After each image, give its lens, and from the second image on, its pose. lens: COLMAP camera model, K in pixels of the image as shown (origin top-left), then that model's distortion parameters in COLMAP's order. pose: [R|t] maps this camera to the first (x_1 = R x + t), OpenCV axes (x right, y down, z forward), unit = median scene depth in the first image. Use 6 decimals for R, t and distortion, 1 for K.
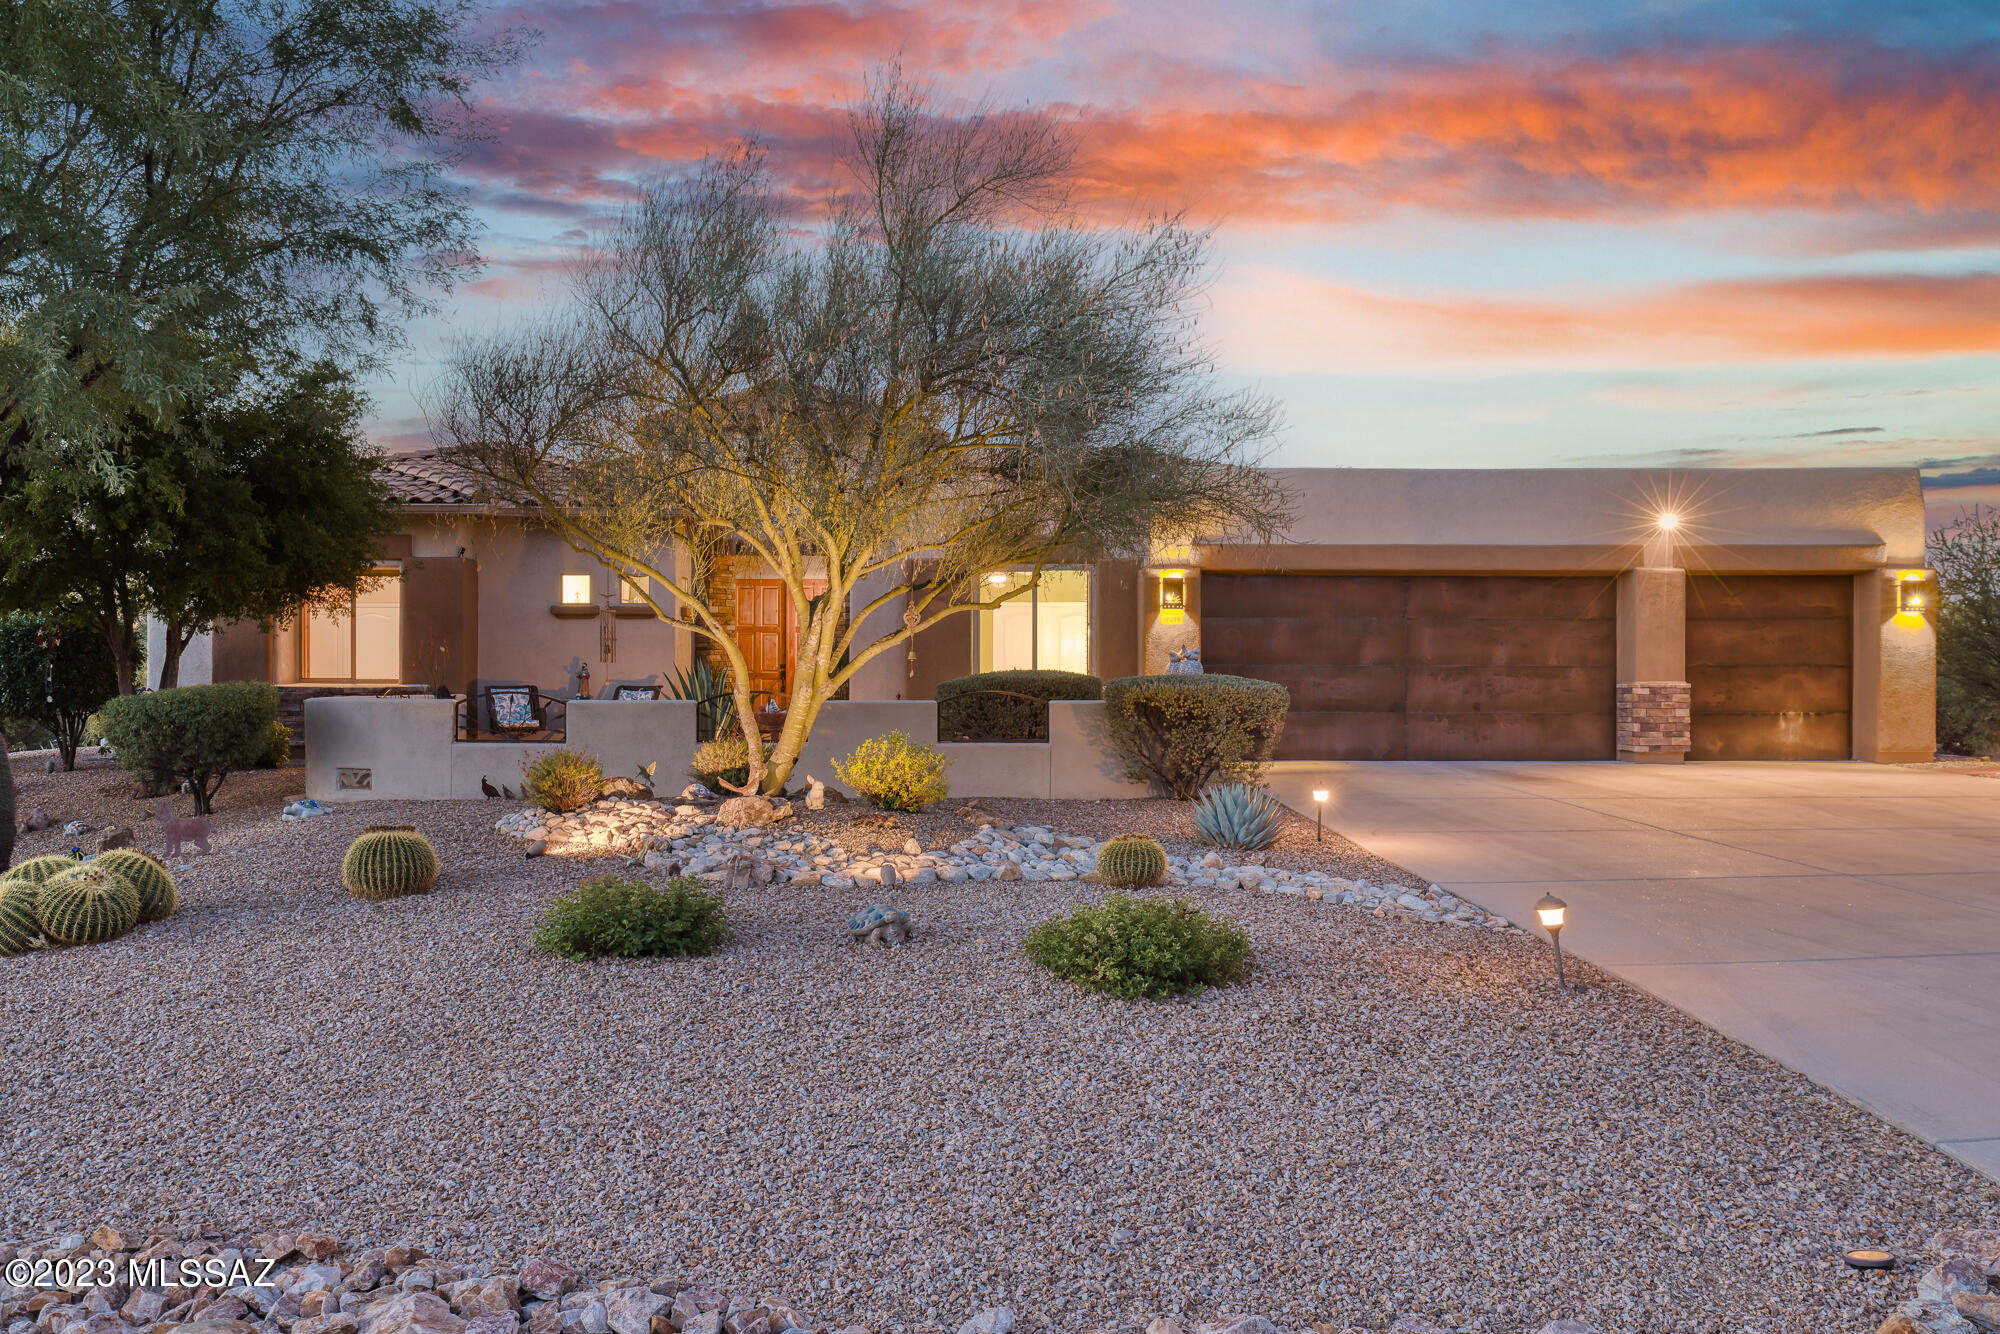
lens RADIAL K [[1563.3, 0, 1000.0], [0, 1563.3, 667.0], [0, 0, 1]] dist [0.000198, 0.000158]
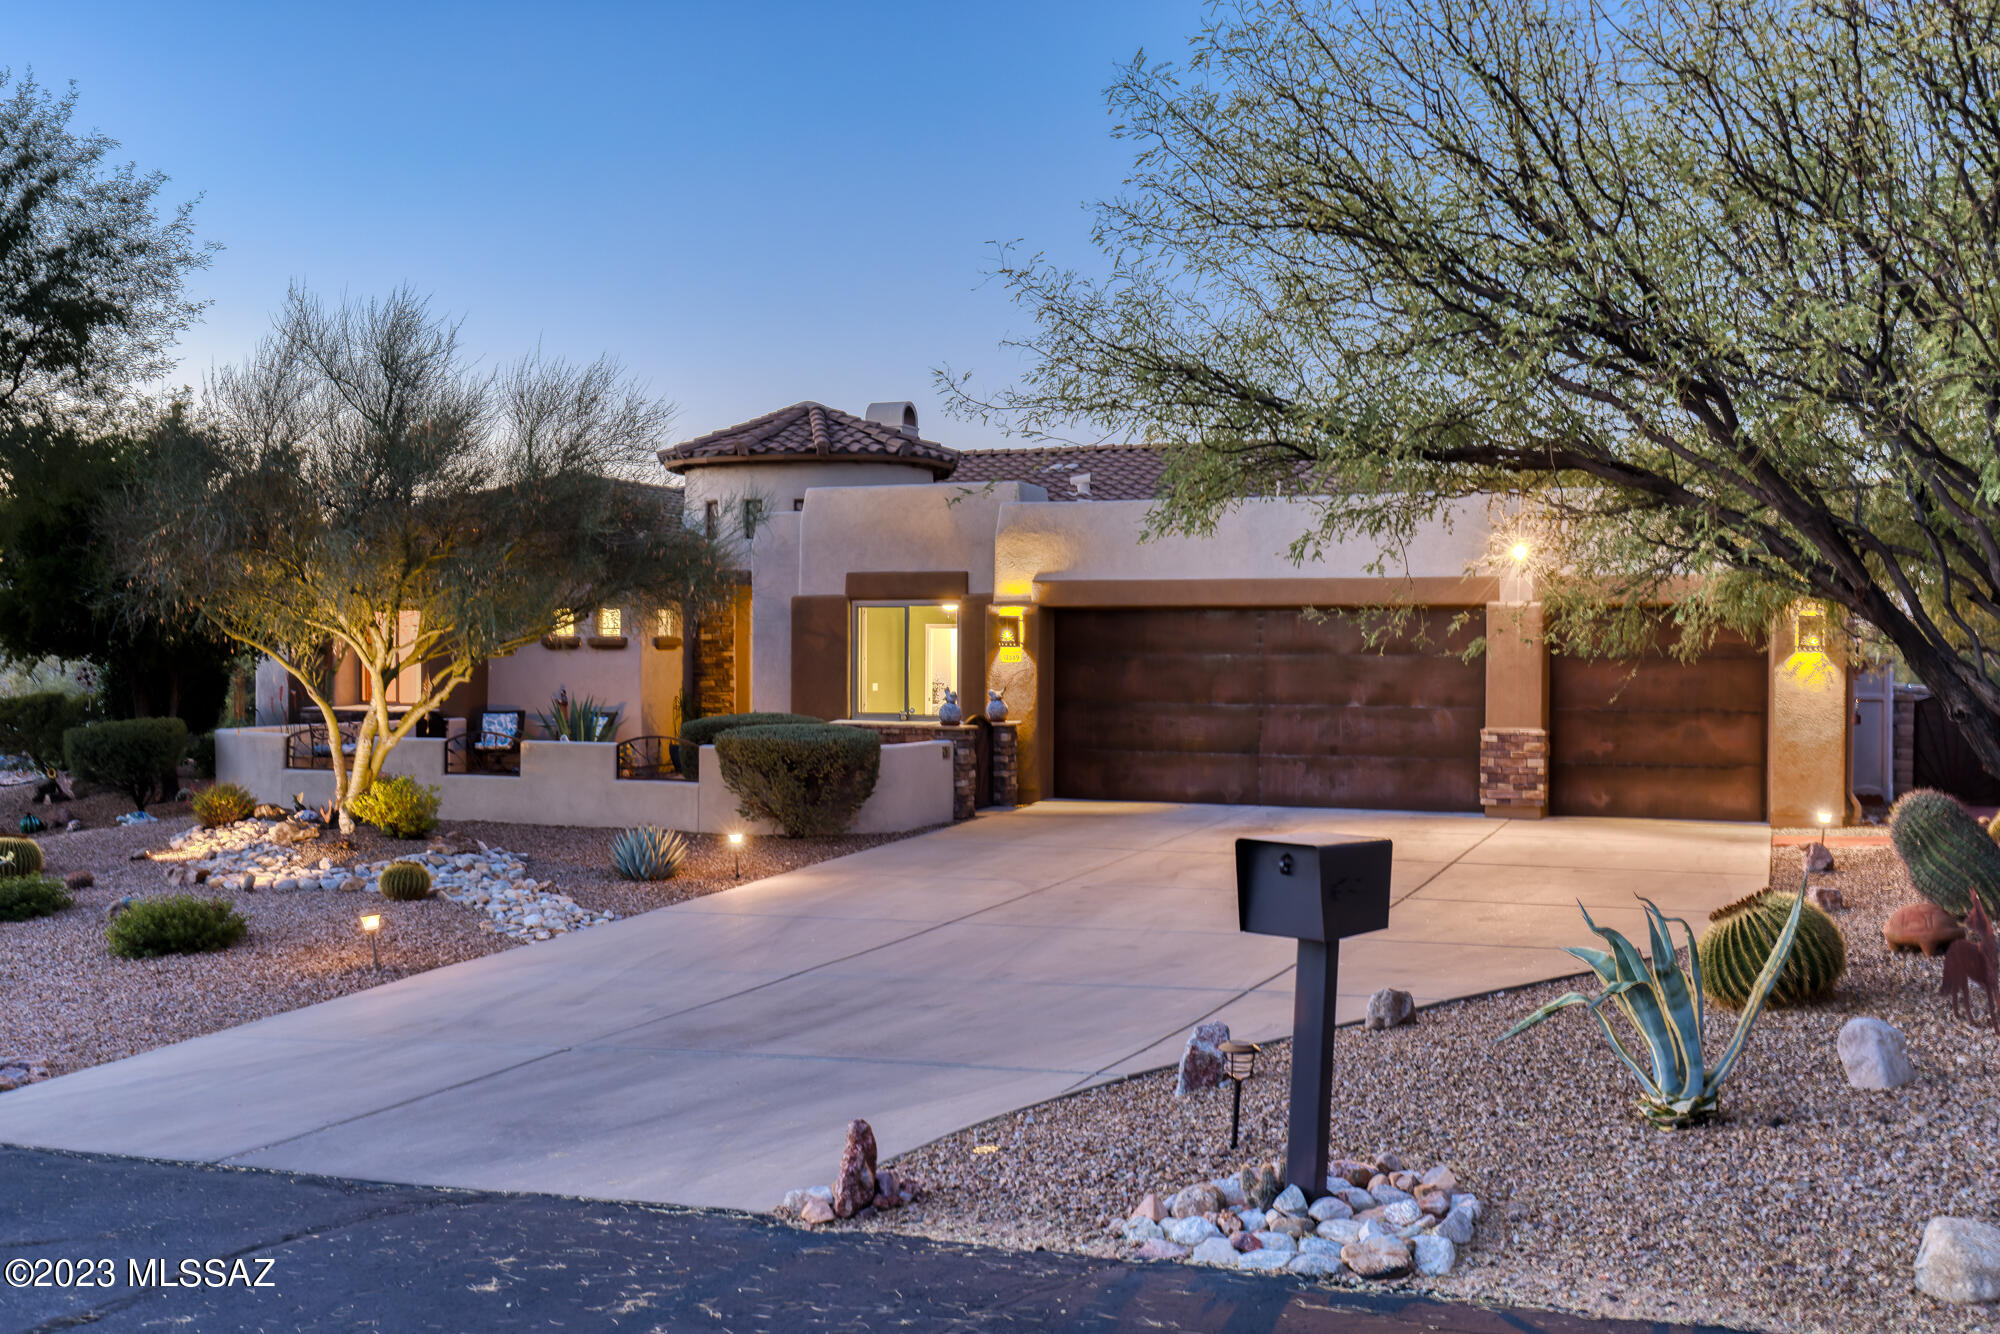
lens RADIAL K [[2003.4, 0, 1000.0], [0, 2003.4, 667.0], [0, 0, 1]] dist [0.041435, 0.008019]
pose [[0.932618, 0.005627, -0.360822, 0.563591], [-0.003994, 0.999978, 0.005272, -0.030763], [0.360843, -0.003475, 0.932620, -0.191161]]
